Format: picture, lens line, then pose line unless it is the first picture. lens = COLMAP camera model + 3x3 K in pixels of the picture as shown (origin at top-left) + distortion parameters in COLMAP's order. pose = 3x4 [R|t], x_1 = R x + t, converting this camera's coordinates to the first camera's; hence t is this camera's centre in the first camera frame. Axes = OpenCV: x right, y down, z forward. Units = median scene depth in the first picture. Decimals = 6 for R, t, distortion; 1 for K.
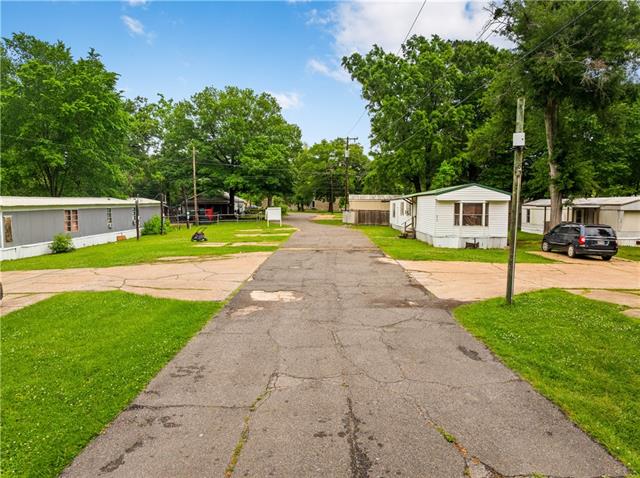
lens RADIAL K [[451.5, 0, 320.0], [0, 451.5, 239.0], [0, 0, 1]] dist [-0.055699, 0.028420]
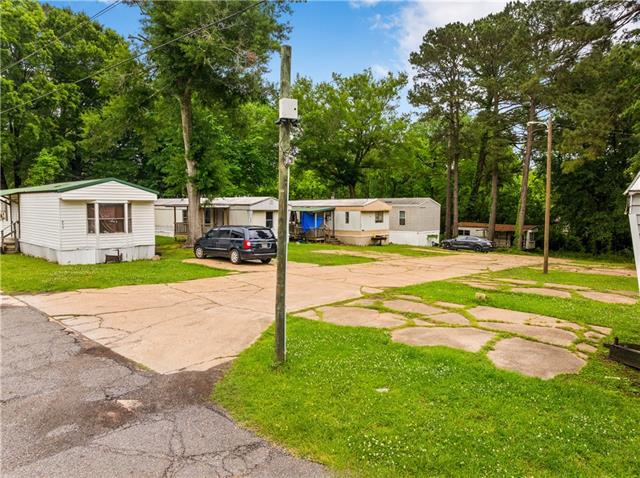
lens RADIAL K [[451.5, 0, 320.0], [0, 451.5, 239.0], [0, 0, 1]] dist [-0.055699, 0.028420]
pose [[0.650588, -0.056138, 0.757353, -0.010865], [0.053921, 0.998162, 0.027668, -0.020006], [-0.757514, 0.022837, 0.652420, 0.216280]]
